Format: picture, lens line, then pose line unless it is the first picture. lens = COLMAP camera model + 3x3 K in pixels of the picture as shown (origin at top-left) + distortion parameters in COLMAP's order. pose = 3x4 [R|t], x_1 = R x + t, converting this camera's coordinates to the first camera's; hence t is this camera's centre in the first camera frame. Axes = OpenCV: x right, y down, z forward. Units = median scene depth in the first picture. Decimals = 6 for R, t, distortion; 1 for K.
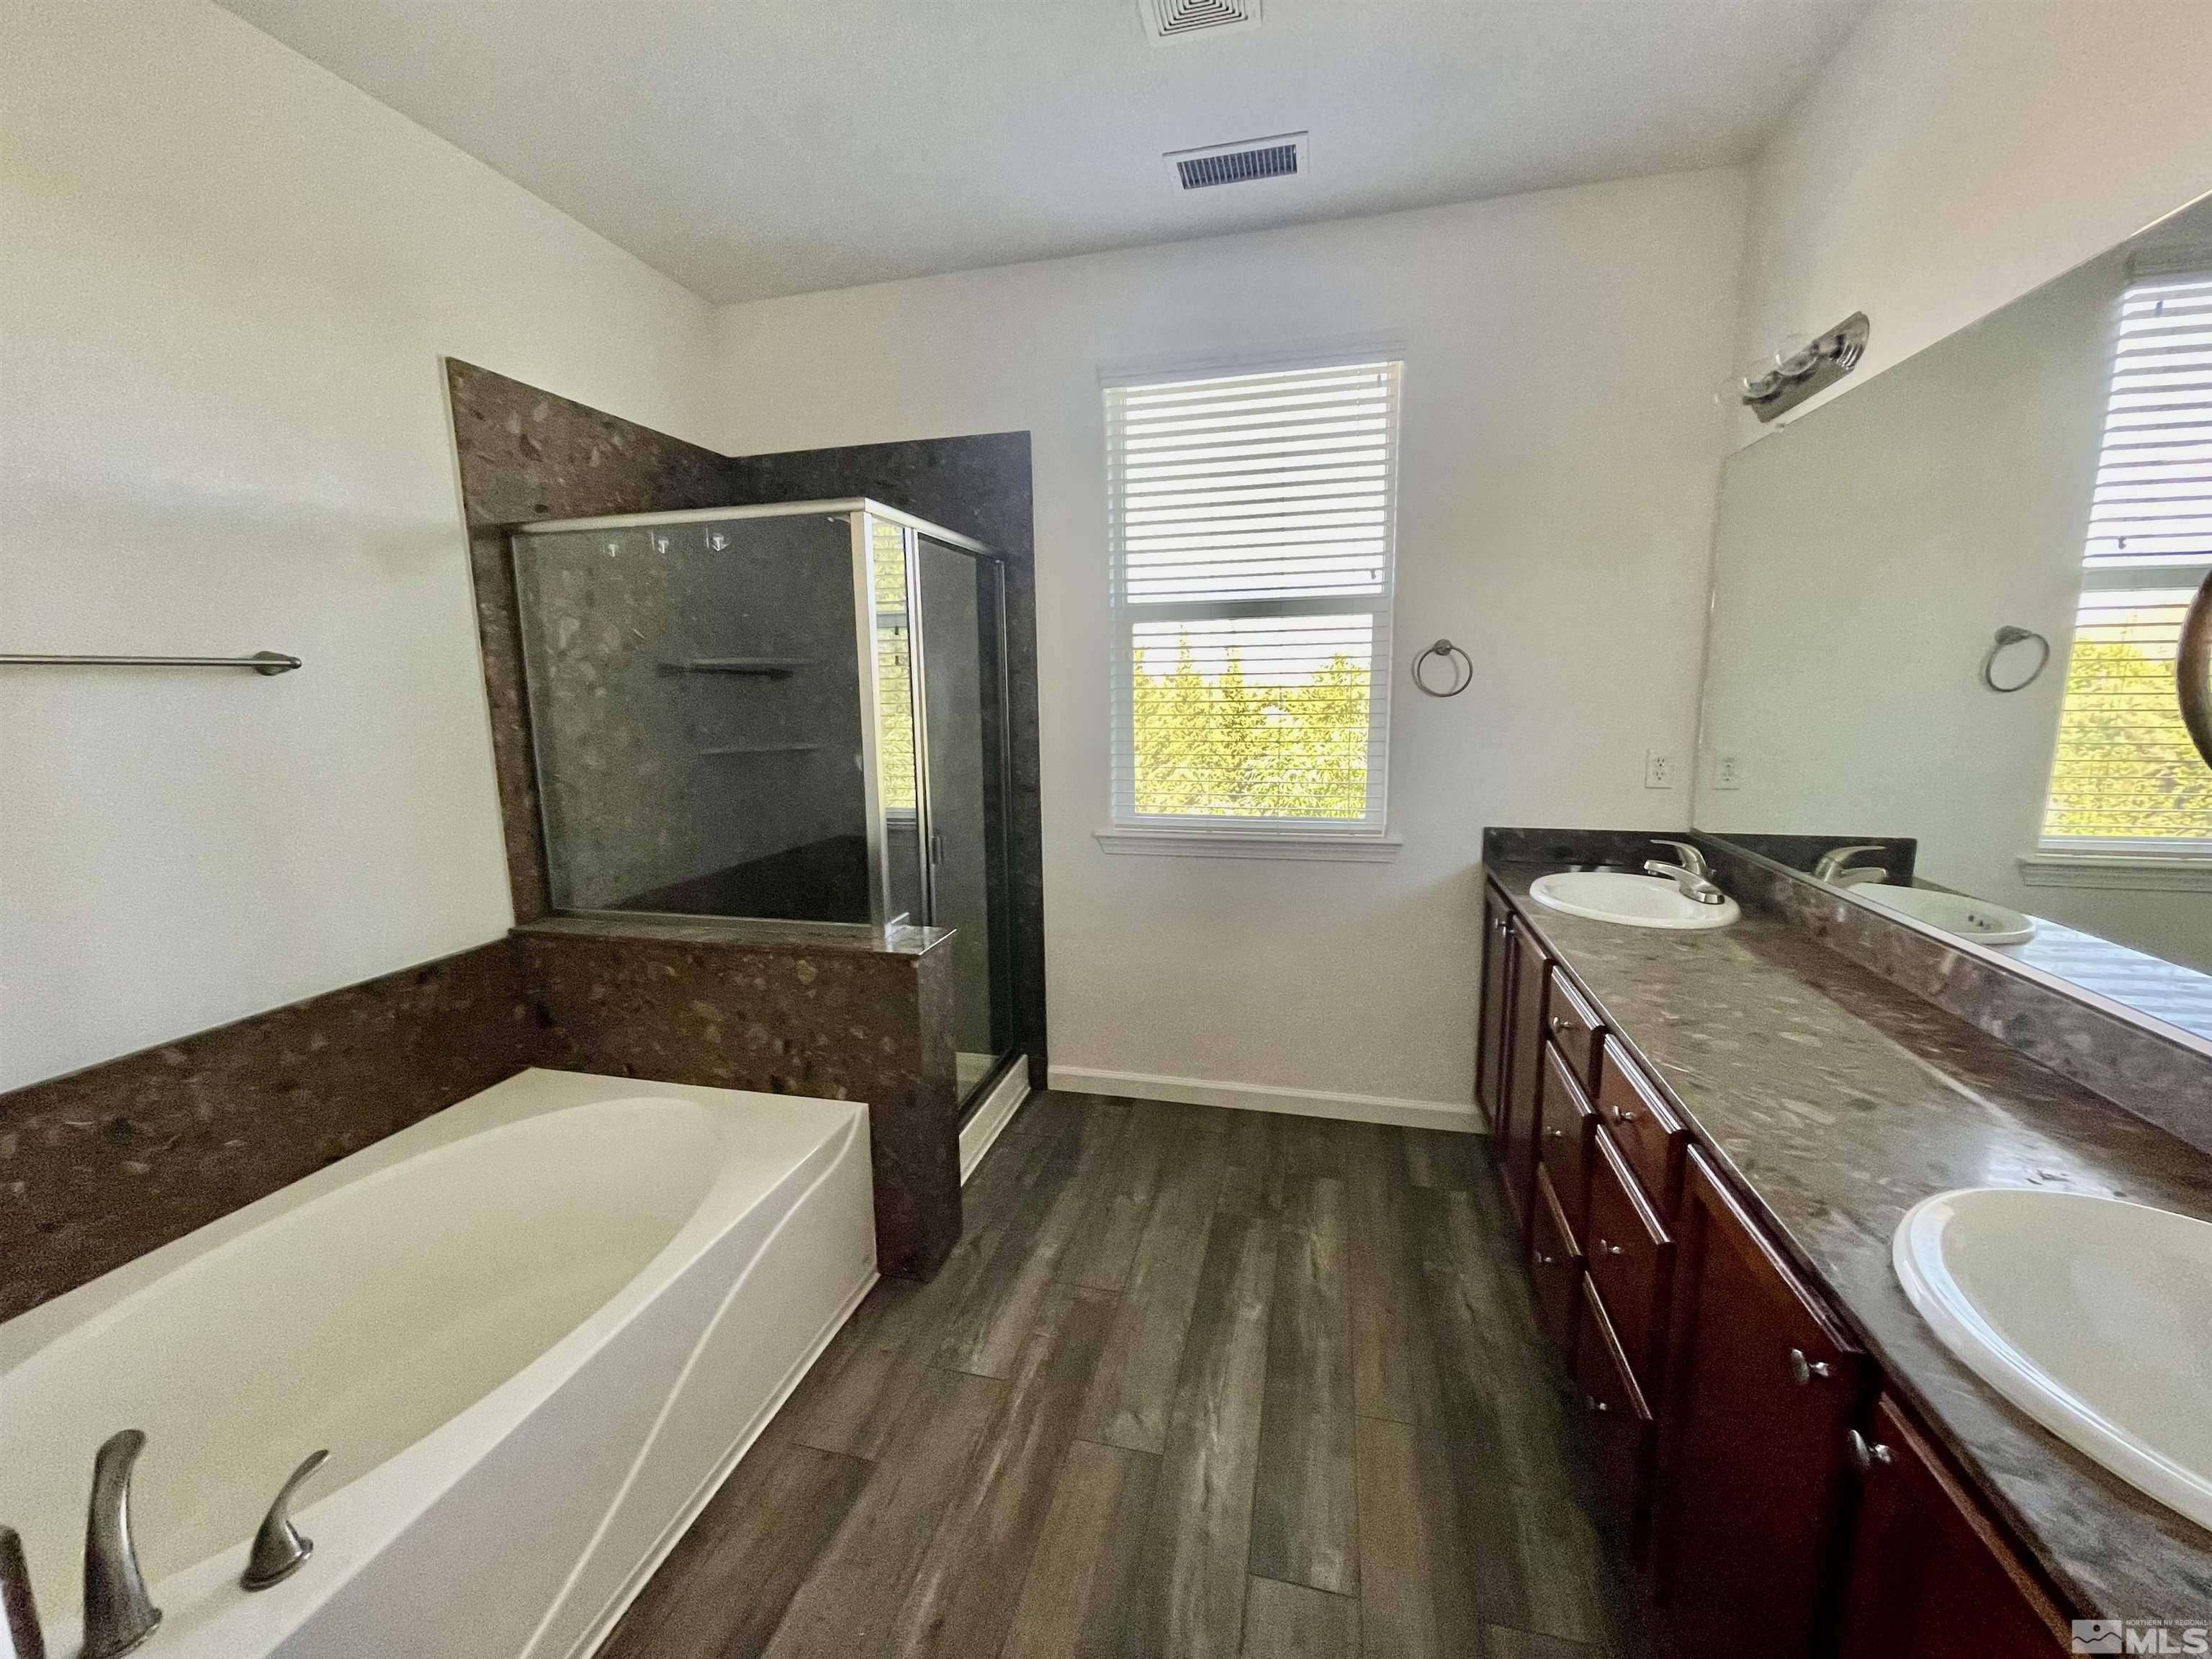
lens RADIAL K [[893.1, 0, 1100.3], [0, 893.1, 826.1], [0, 0, 1]] dist [-0.004038, 0.001301]
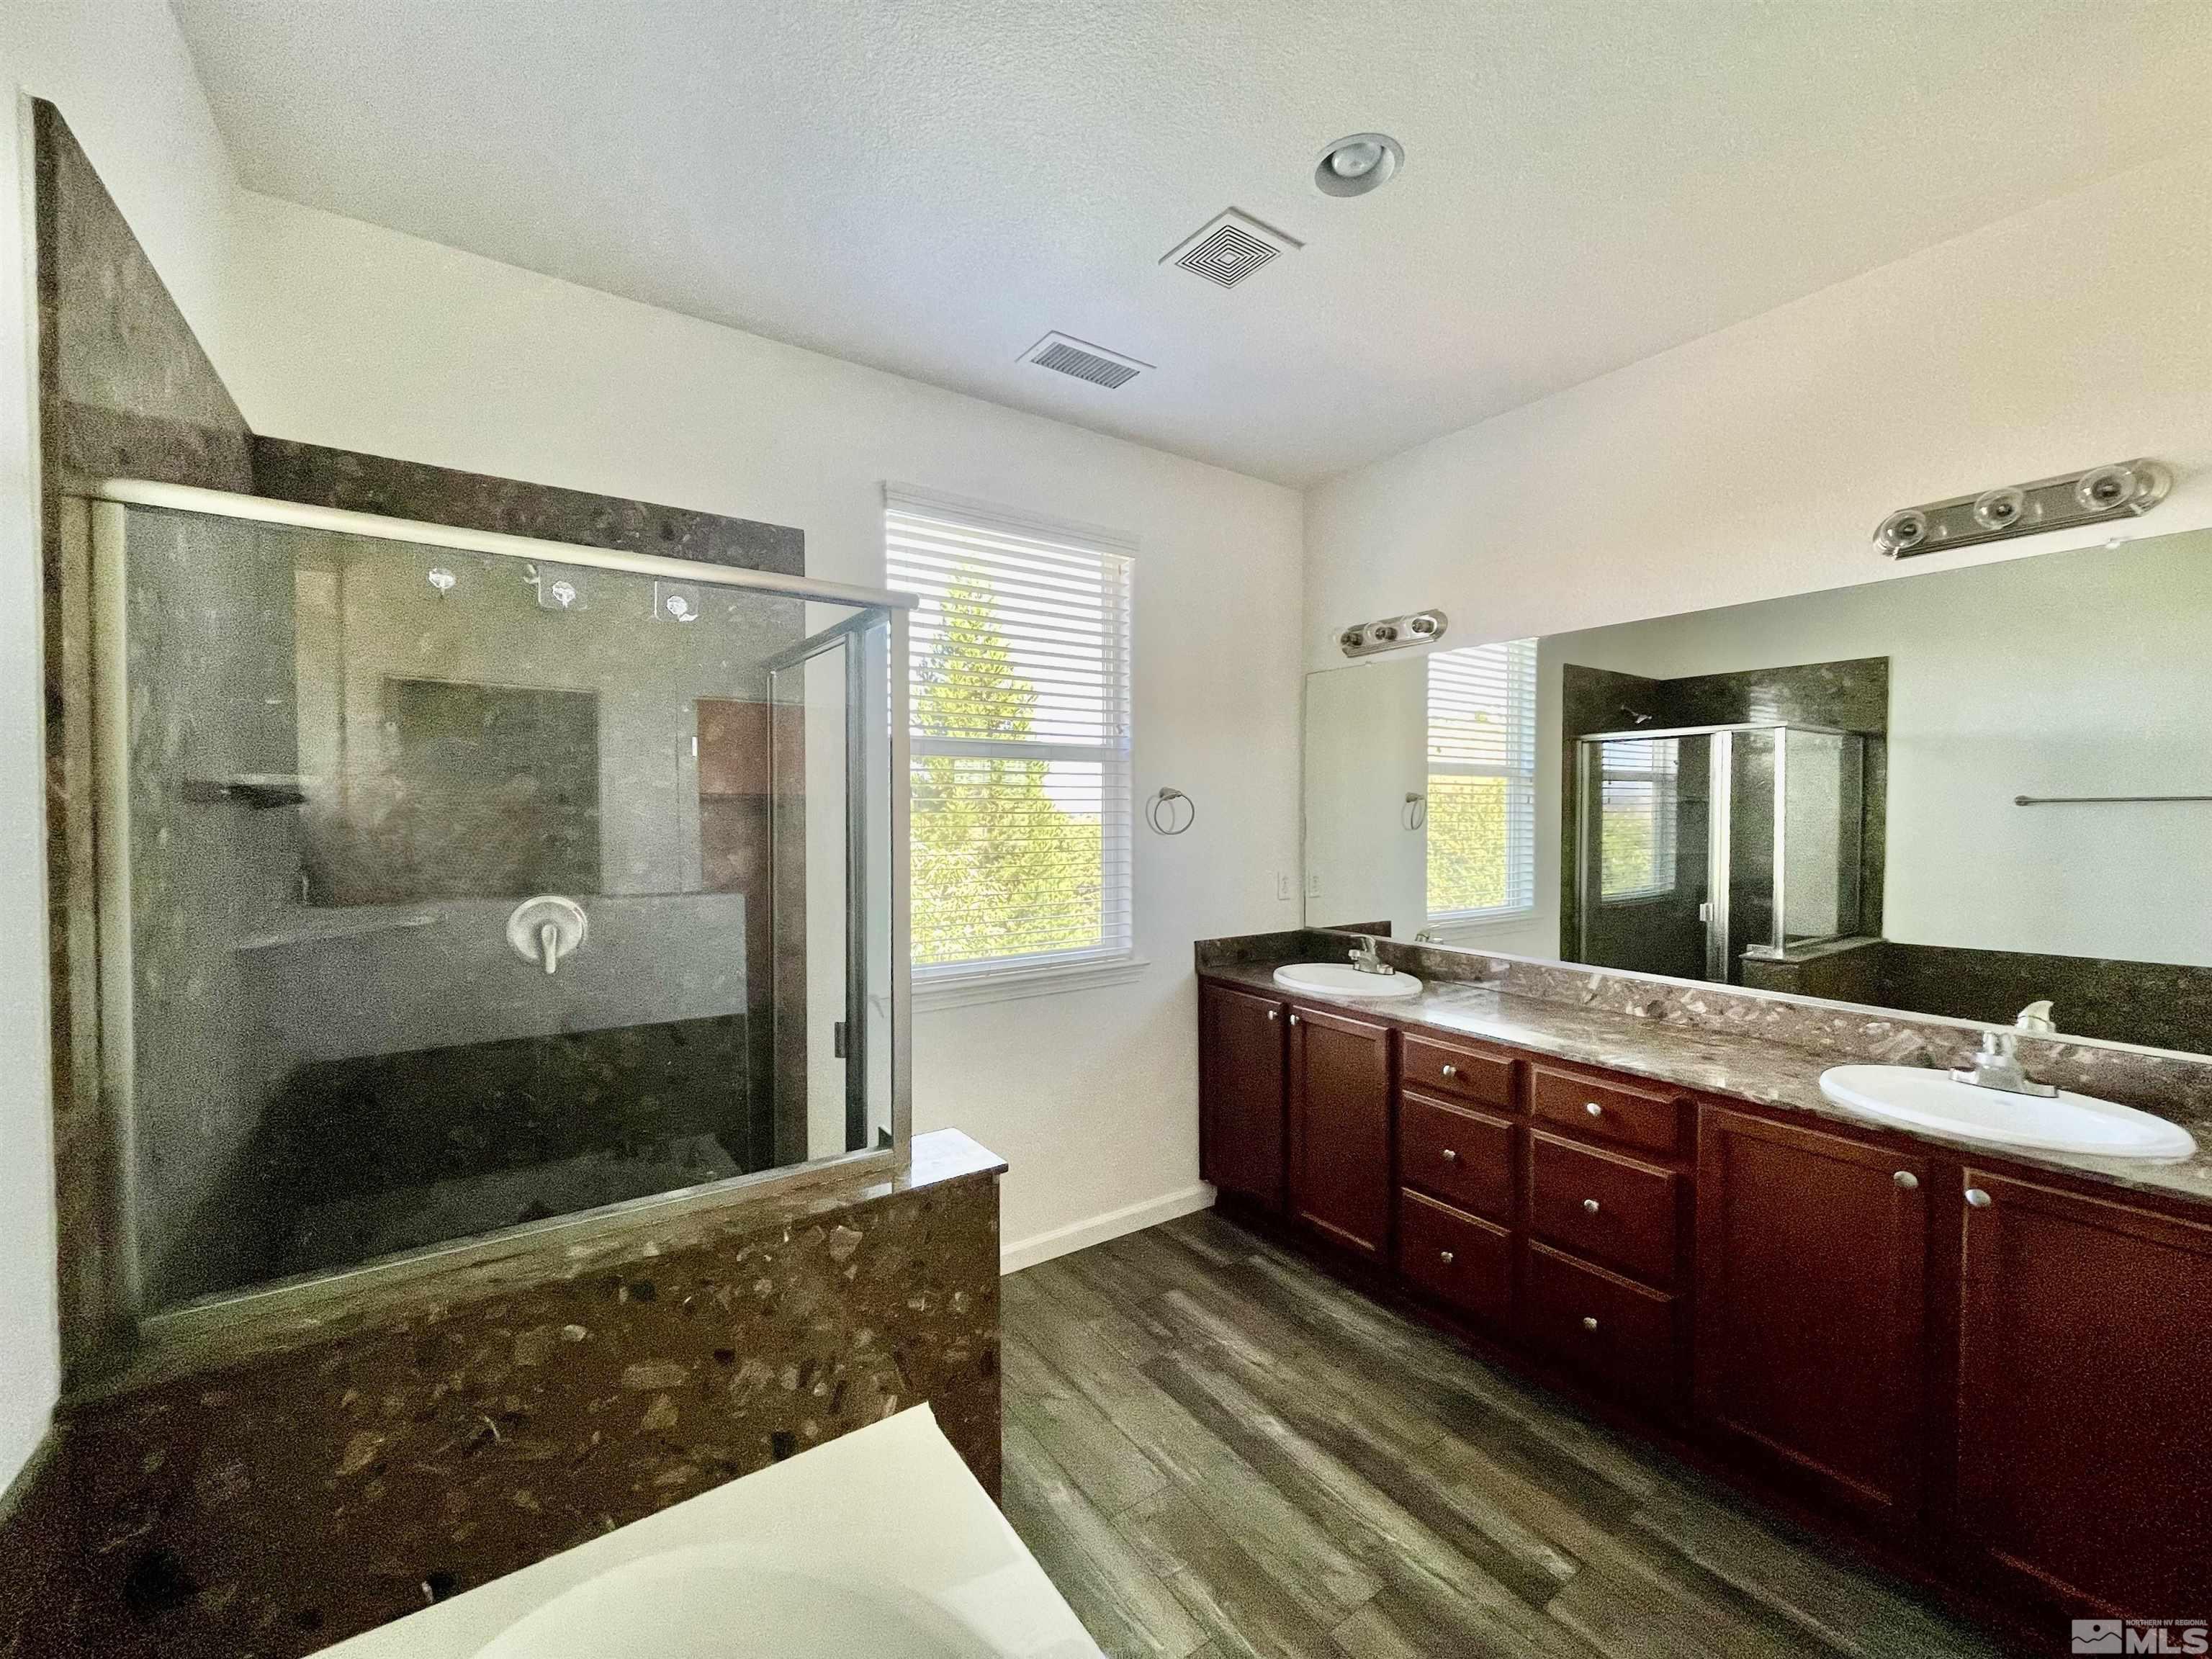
lens RADIAL K [[893.1, 0, 1102.2], [0, 893.1, 826.4], [0, 0, 1]] dist [-0.004038, 0.001301]
pose [[0.657225, 0.001208, 0.753694, -0.694472], [0.111025, 0.988934, -0.098399, -0.059181], [-0.745472, 0.148350, 0.649818, 0.353954]]
